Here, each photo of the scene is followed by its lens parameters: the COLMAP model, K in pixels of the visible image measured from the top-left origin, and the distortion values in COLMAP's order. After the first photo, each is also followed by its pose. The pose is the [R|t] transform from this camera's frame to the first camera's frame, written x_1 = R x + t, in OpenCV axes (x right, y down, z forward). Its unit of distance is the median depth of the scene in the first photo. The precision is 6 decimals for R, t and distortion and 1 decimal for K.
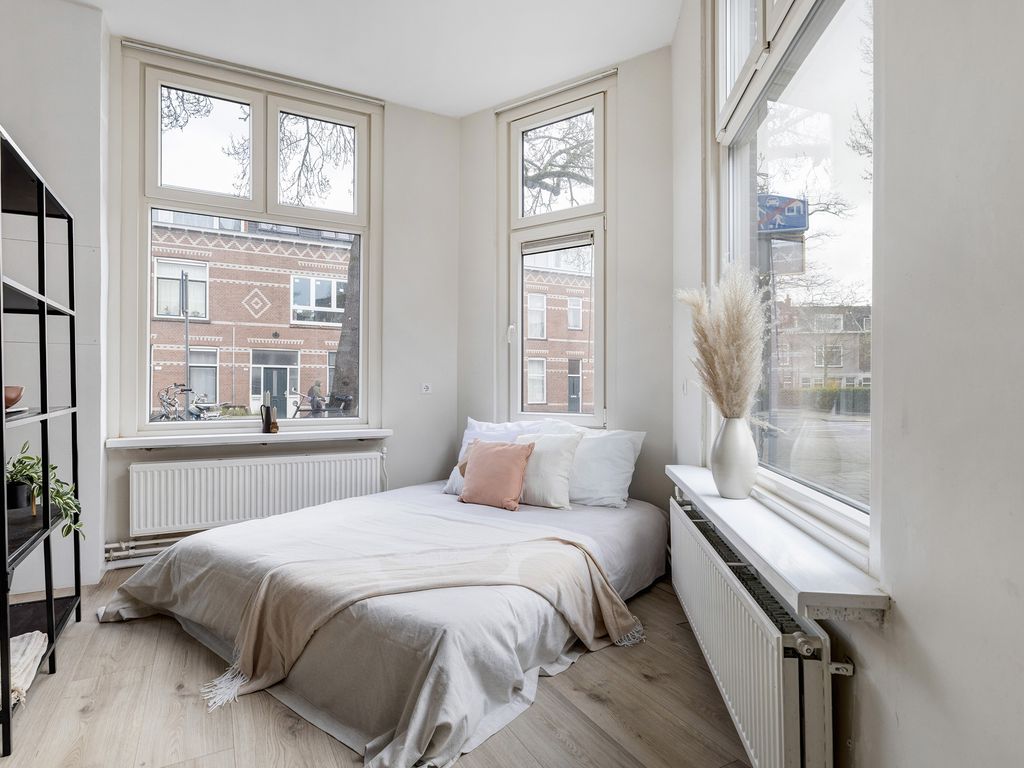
lens RADIAL K [[565.8, 0, 507.0], [0, 565.8, 388.2], [0, 0, 1]] dist [-0.007973, 0.003069]
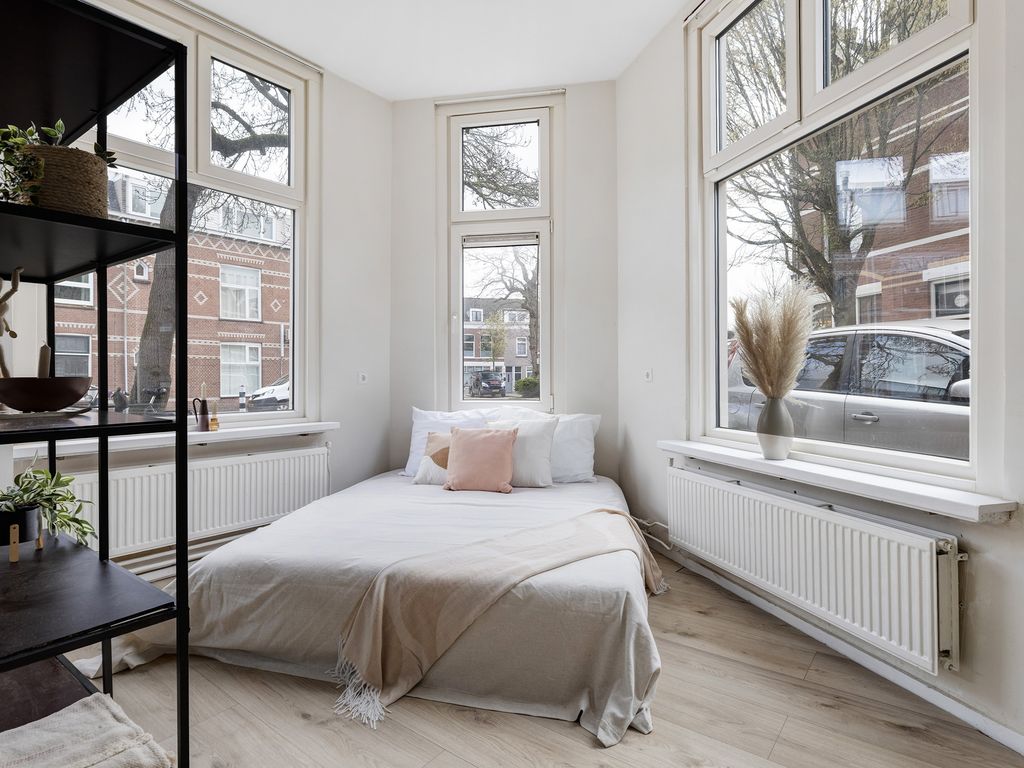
lens RADIAL K [[565.8, 0, 505.0], [0, 565.8, 377.5], [0, 0, 1]] dist [-0.007973, 0.003069]
pose [[0.910856, -0.004796, 0.412695, -0.361441], [0.005491, 0.999985, -0.000498, 0.001226], [-0.412687, 0.002720, 0.910869, 0.035986]]
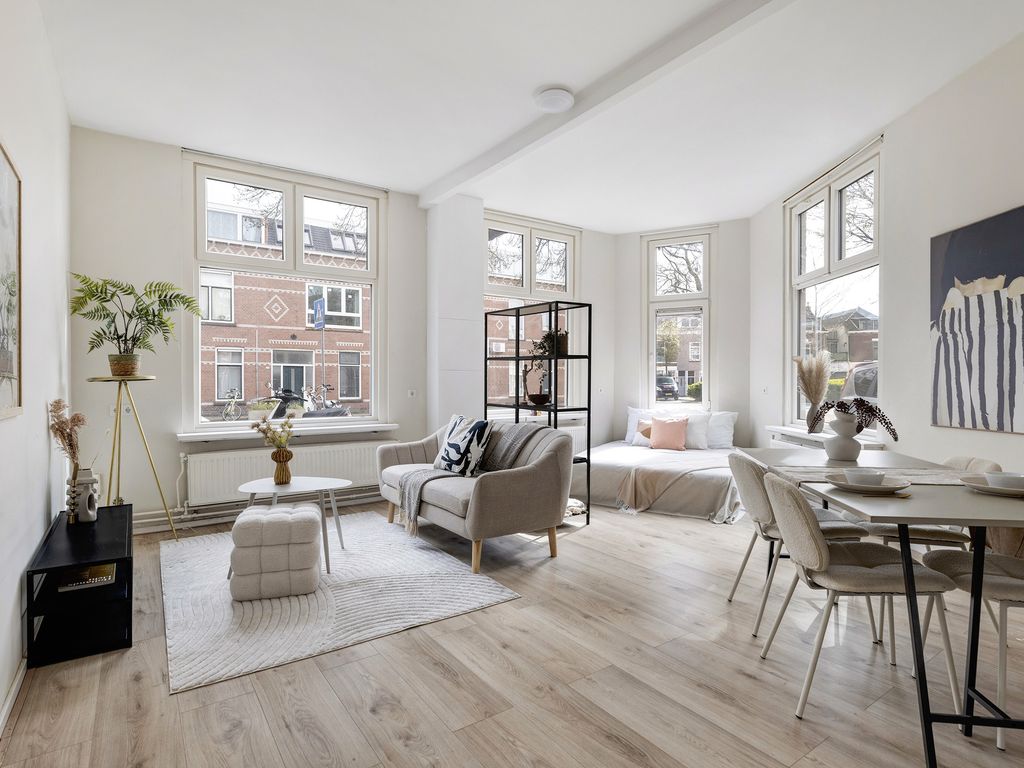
lens RADIAL K [[565.8, 0, 496.2], [0, 565.8, 387.2], [0, 0, 1]] dist [-0.007973, 0.003069]
pose [[0.993279, -0.005436, 0.115618, -0.756882], [0.004086, 0.999921, 0.011906, -0.035781], [-0.115674, -0.011354, 0.993222, -0.804477]]
